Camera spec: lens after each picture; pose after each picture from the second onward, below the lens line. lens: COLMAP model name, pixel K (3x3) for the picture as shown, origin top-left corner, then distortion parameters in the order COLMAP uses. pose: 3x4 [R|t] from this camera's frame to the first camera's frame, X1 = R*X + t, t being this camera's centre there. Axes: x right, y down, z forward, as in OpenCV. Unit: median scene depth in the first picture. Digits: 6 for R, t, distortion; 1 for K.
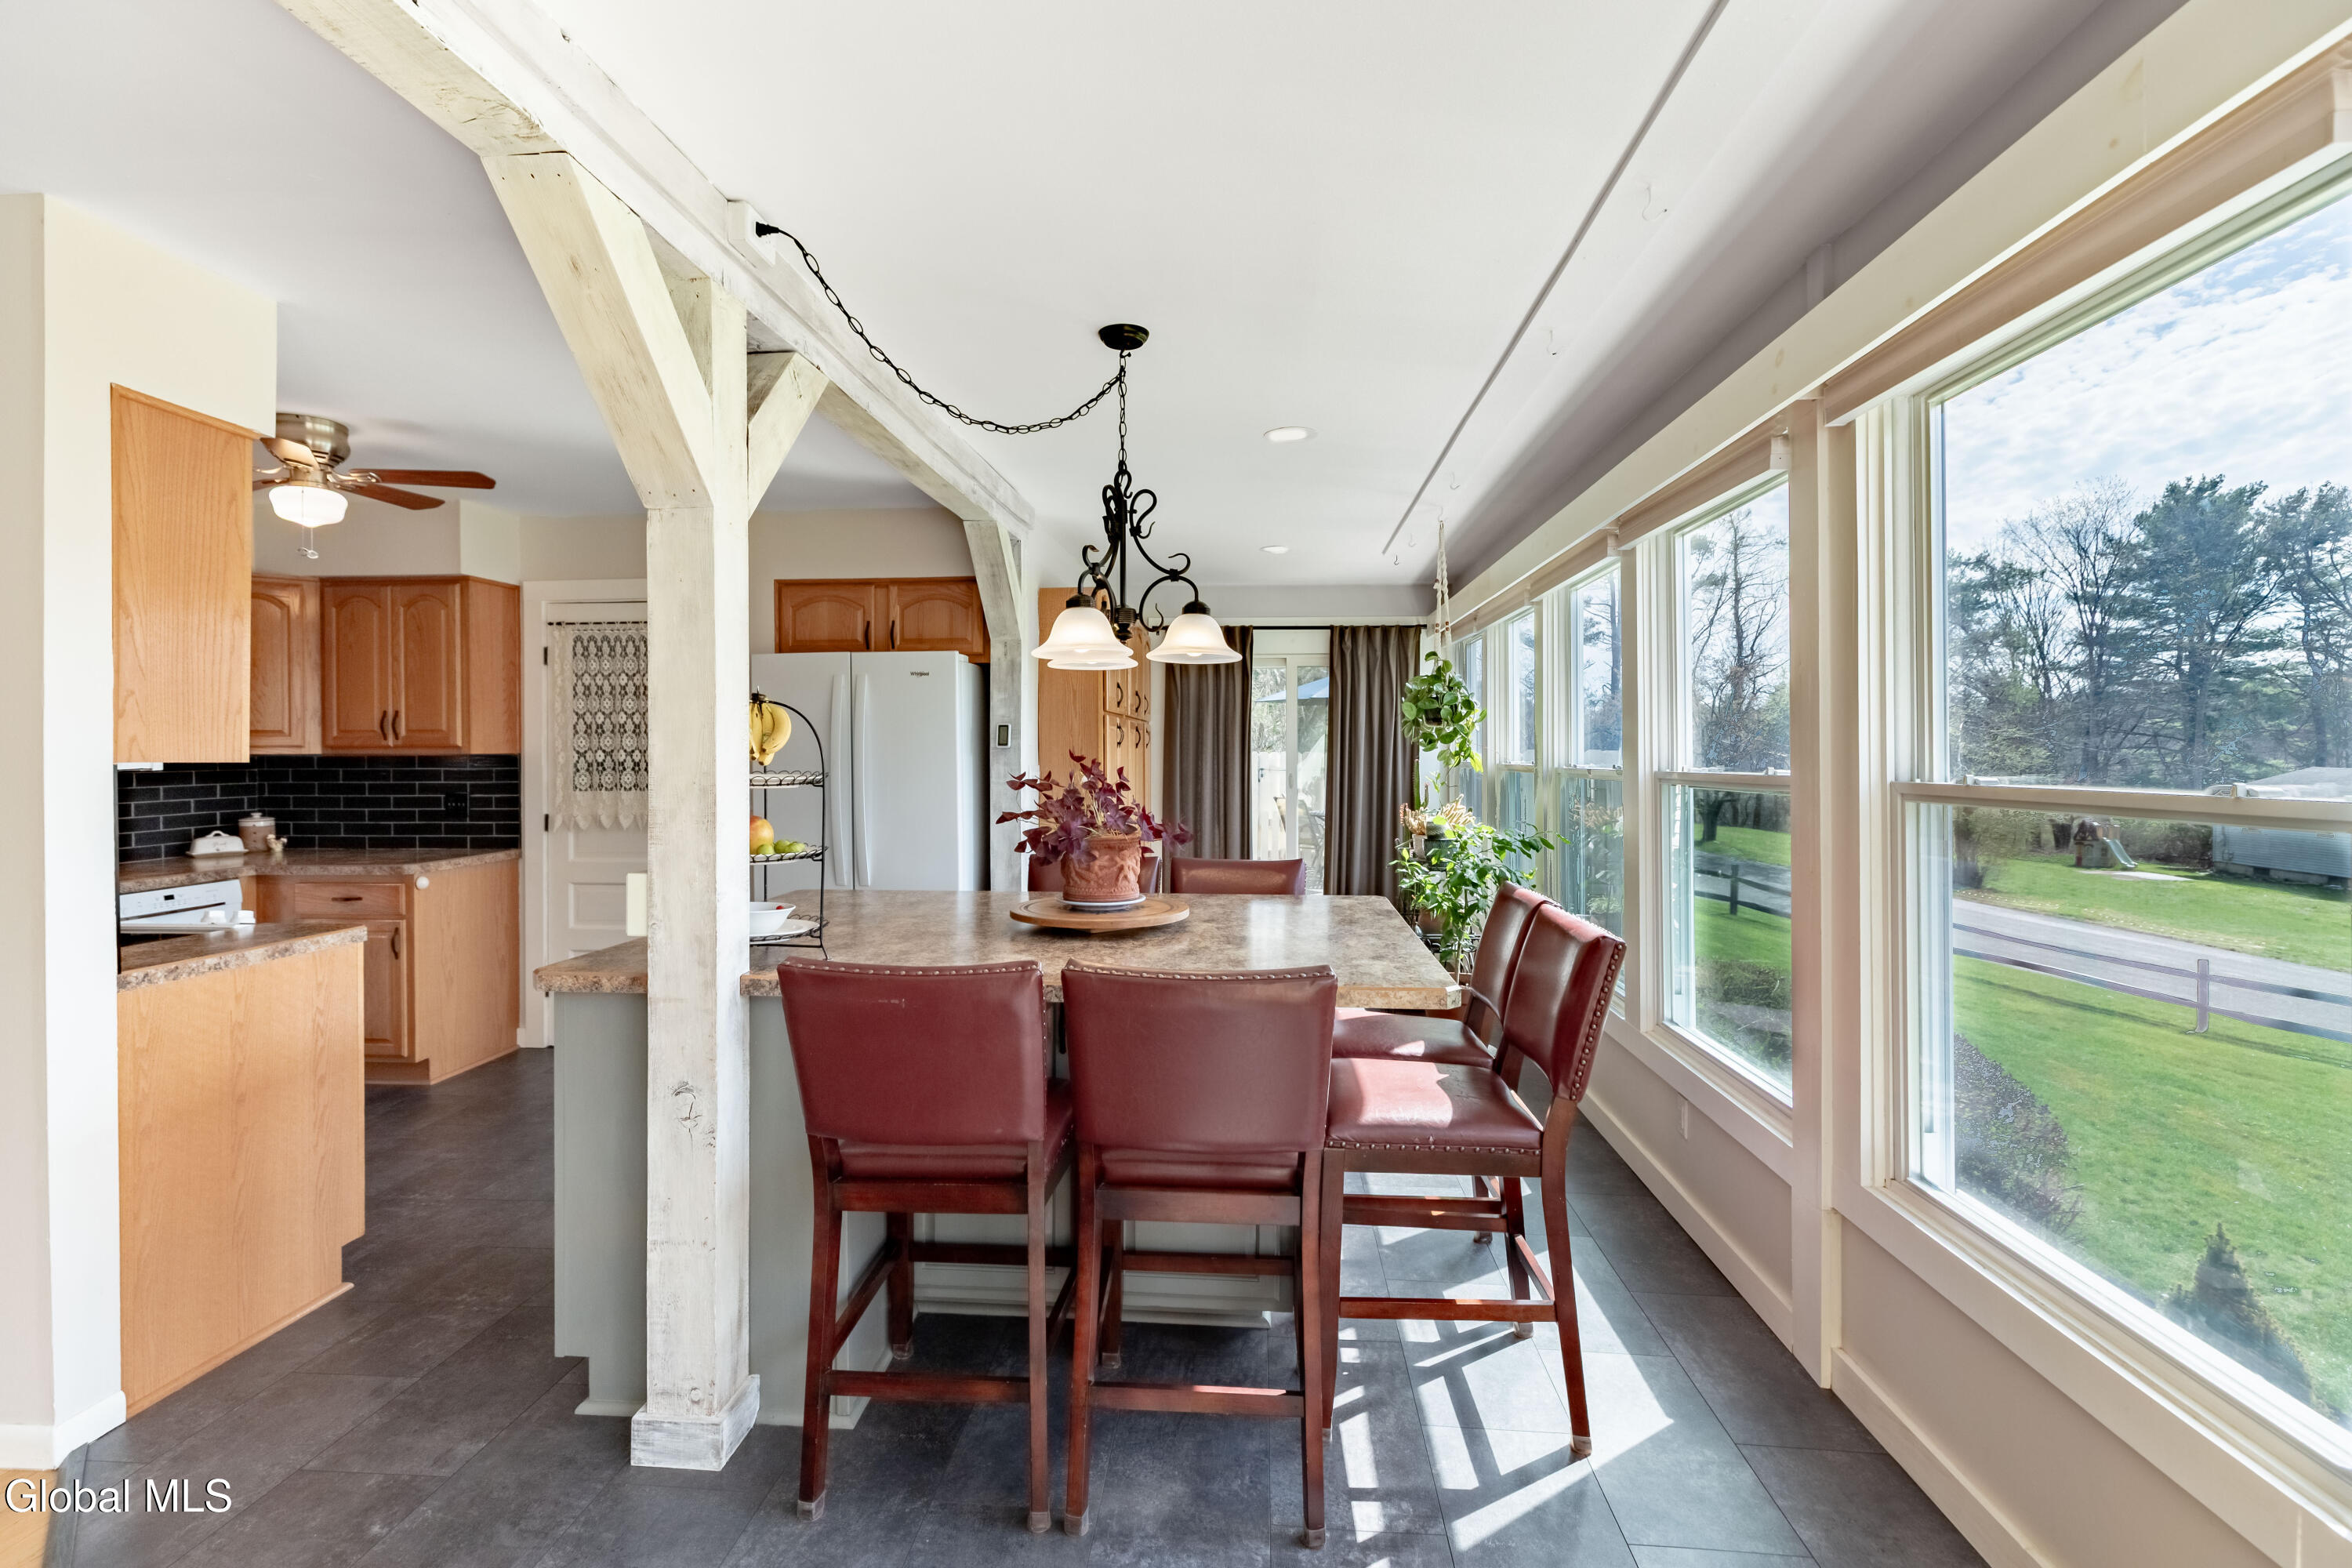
lens RADIAL K [[1097.6, 0, 1175.5], [0, 1097.6, 767.3], [0, 0, 1]] dist [0.000266, 0.000012]
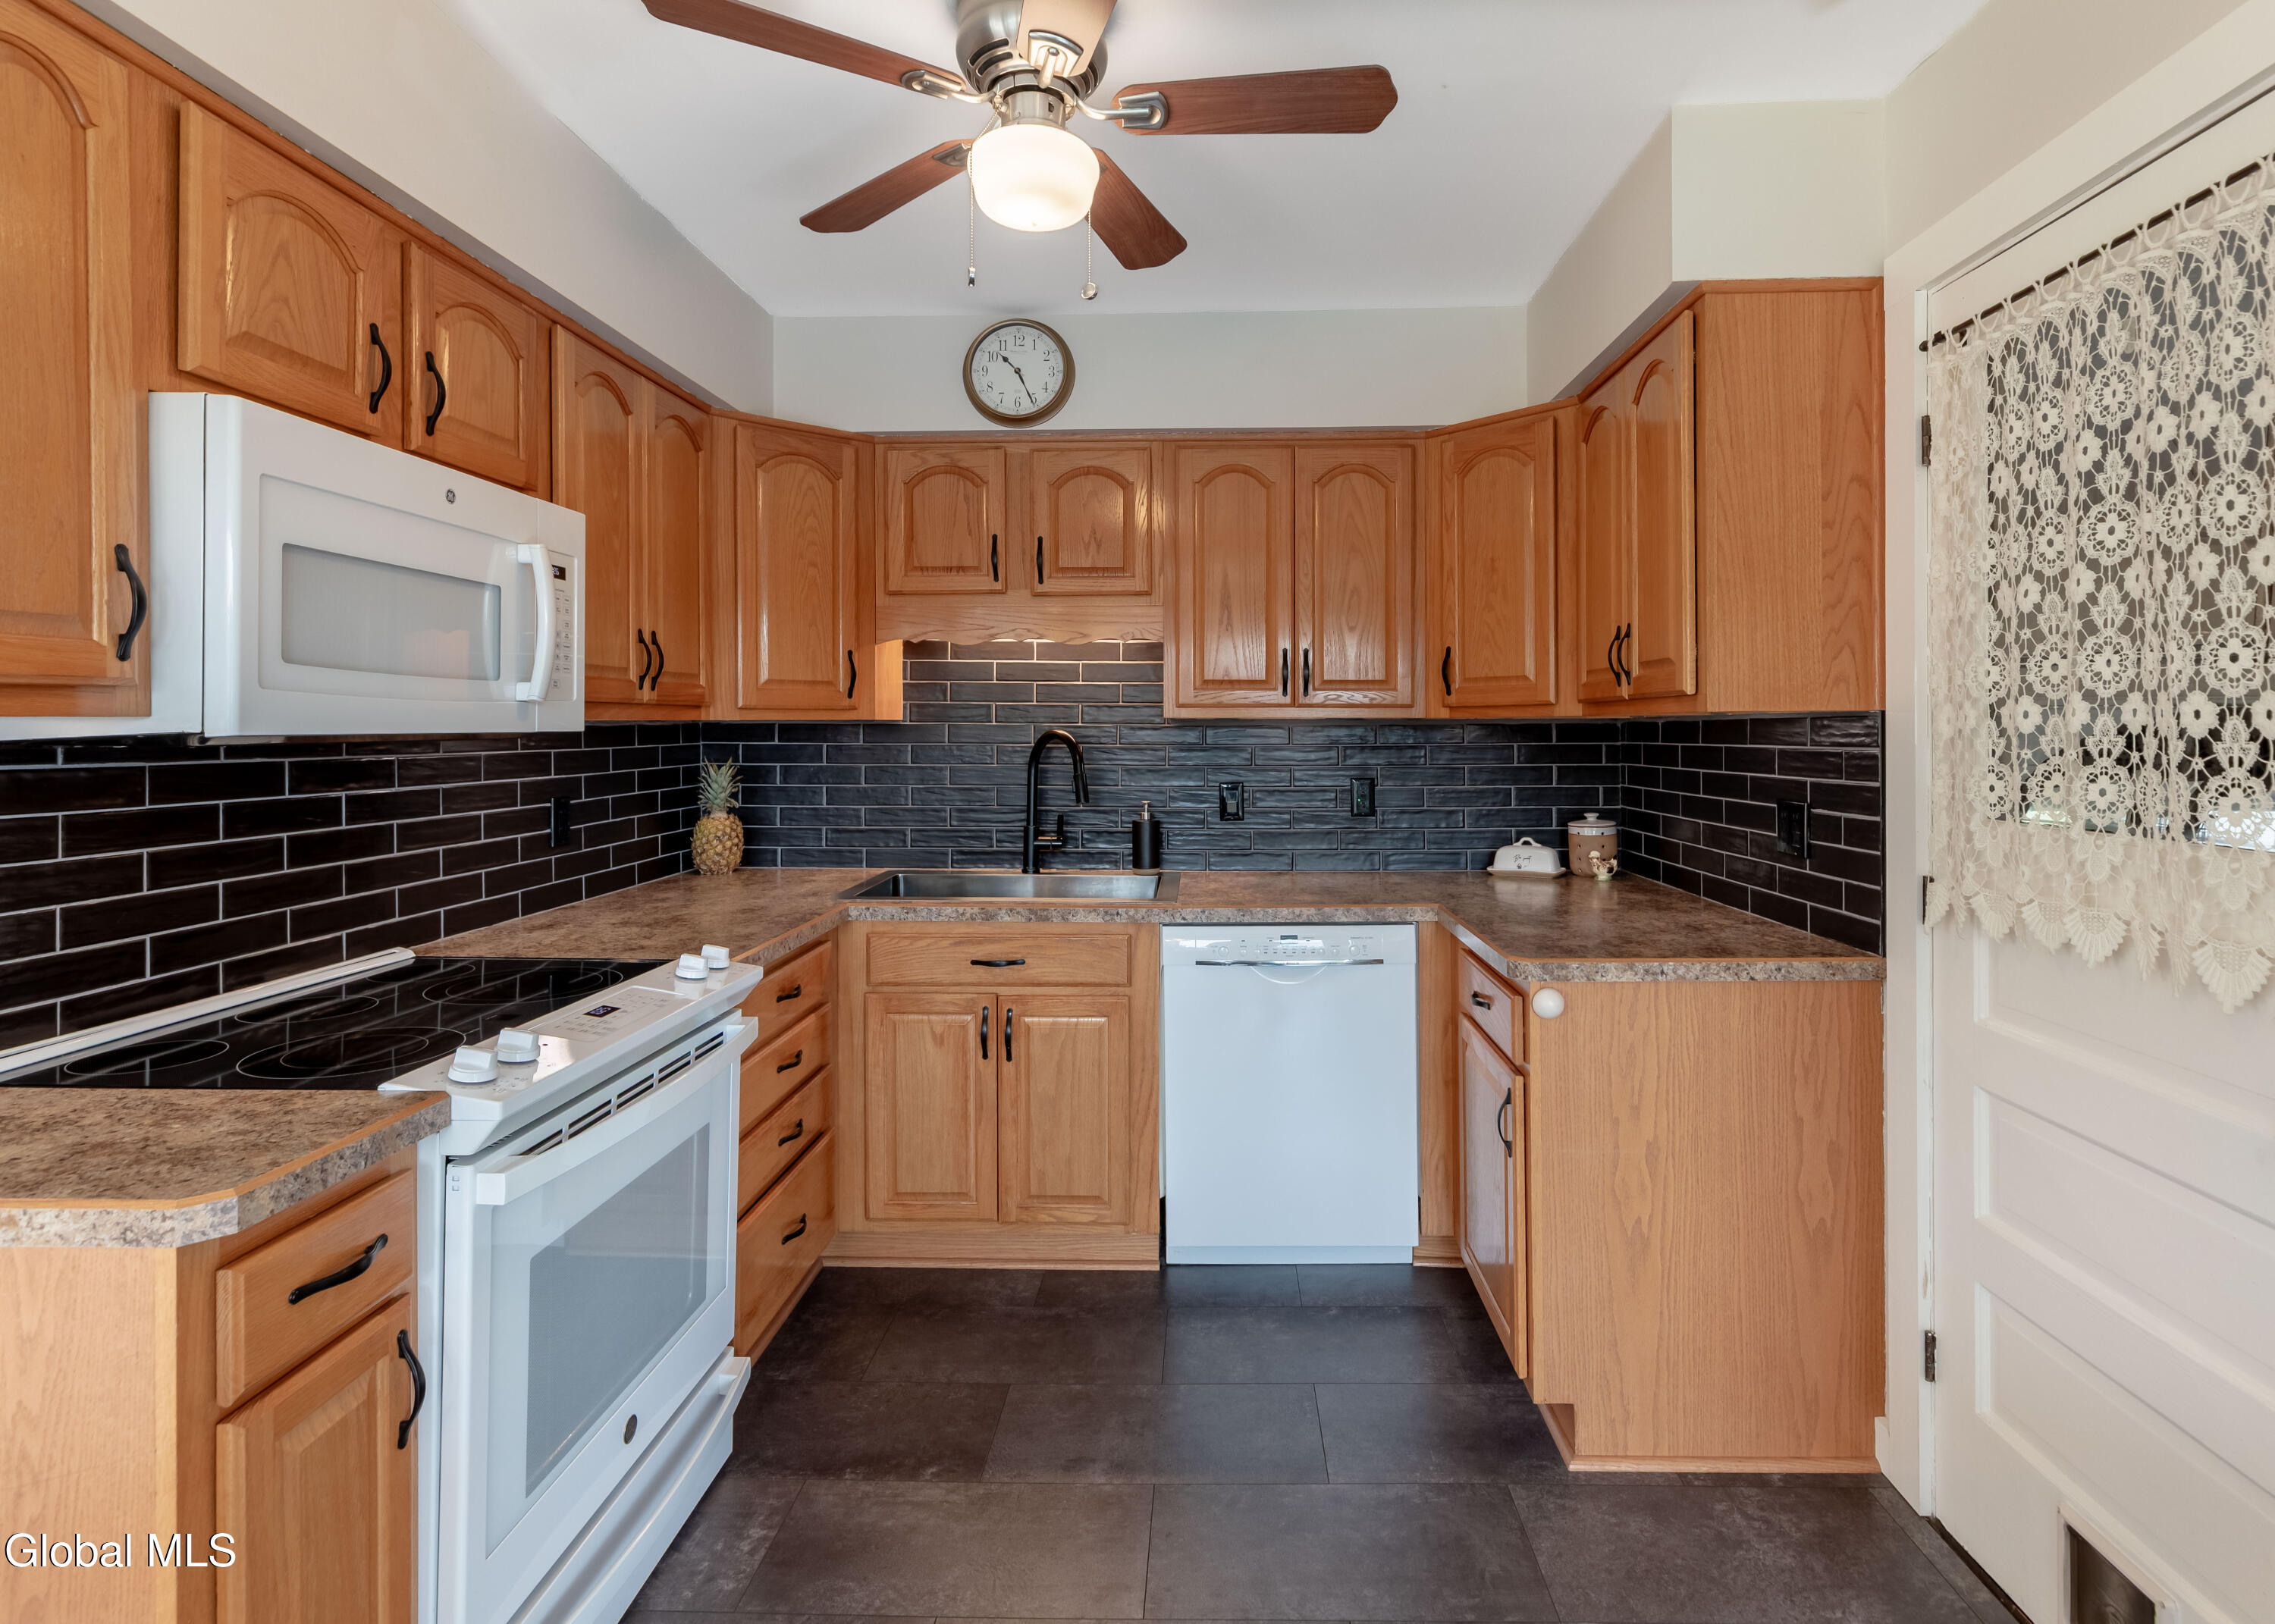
lens RADIAL K [[1152.2, 0, 1185.3], [0, 1152.2, 731.1], [0, 0, 1]] dist [0.002394, 0.000233]
pose [[0.053422, 0.002976, -0.998568, -0.208510], [-0.009406, 0.999953, 0.002477, -0.003699], [0.998528, 0.009260, 0.053447, 0.742570]]
